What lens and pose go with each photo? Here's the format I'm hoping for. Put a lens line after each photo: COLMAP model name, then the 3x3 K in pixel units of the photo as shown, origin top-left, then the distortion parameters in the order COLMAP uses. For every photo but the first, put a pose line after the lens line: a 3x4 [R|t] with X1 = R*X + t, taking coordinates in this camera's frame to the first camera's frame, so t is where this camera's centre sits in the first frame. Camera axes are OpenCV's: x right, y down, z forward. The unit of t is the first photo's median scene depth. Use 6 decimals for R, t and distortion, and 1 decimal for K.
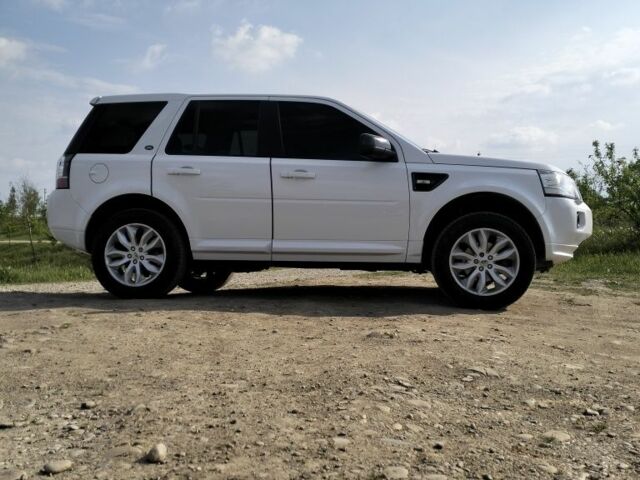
lens RADIAL K [[685.9, 0, 320.0], [0, 685.9, 240.0], [0, 0, 1]] dist [0.051683, -0.008203]
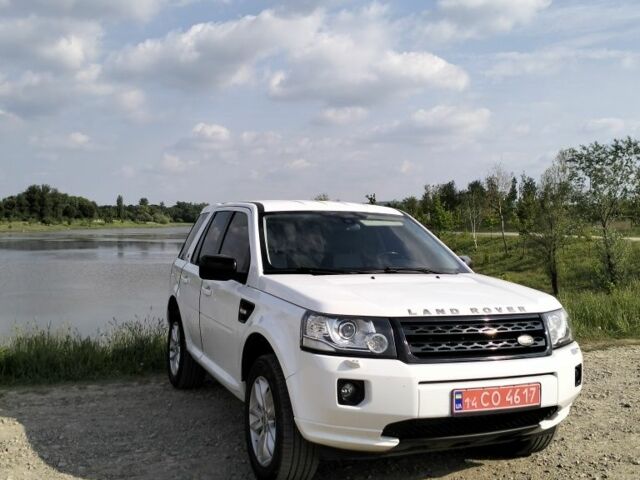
lens RADIAL K [[685.7, 0, 305.5], [0, 685.7, 238.7], [0, 0, 1]] dist [-0.000302, -0.013583]
pose [[0.480483, -0.000804, -0.877004, 0.926963], [-0.002773, 0.999993, -0.002436, -0.172176], [0.877000, 0.003602, 0.480477, 0.661149]]
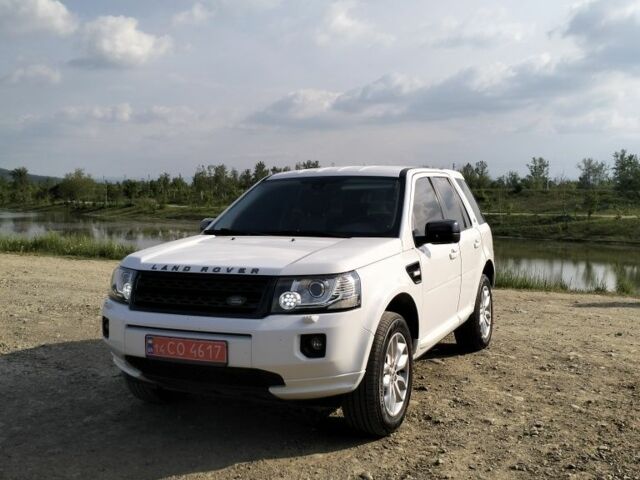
lens RADIAL K [[685.2, 0, 320.0], [0, 685.2, 240.0], [0, 0, 1]] dist [-0.001396, -0.002323]
pose [[-0.304555, 0.047499, -0.951310, 1.074576], [0.020236, 0.998853, 0.043394, -0.163784], [0.952280, -0.006035, -0.305167, 1.501744]]
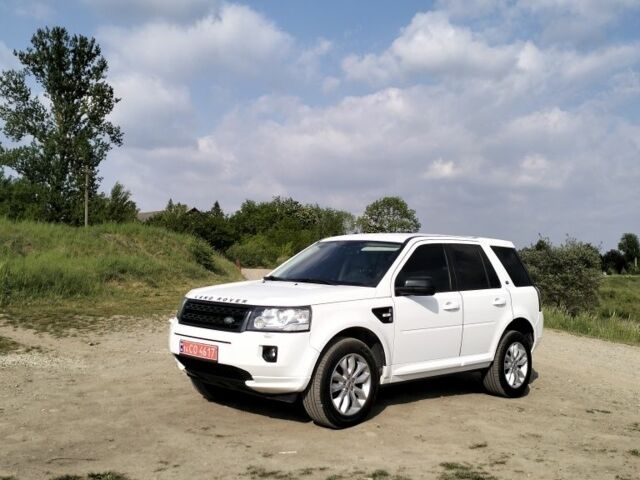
lens RADIAL K [[695.5, 0, 320.0], [0, 695.5, 240.0], [0, 0, 1]] dist [0.149130, -0.002113]
pose [[-0.616229, -0.047580, -0.786128, 1.213592], [-0.028604, 0.998867, -0.038034, -0.160488], [0.787047, -0.000951, -0.616892, 2.000256]]
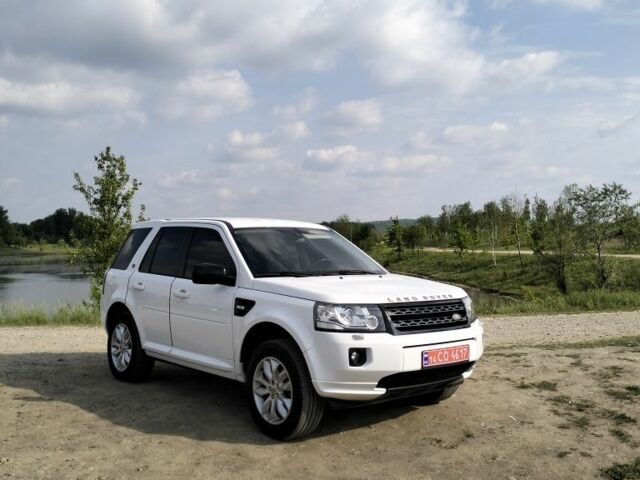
lens RADIAL K [[680.2, 0, 320.0], [0, 680.2, 240.0], [0, 0, 1]] dist [0.149452, -0.395636]
pose [[0.736855, -0.013798, -0.675910, 0.968978], [0.009614, 0.999904, -0.009931, -0.178641], [0.675983, 0.000820, 0.736917, 0.293693]]
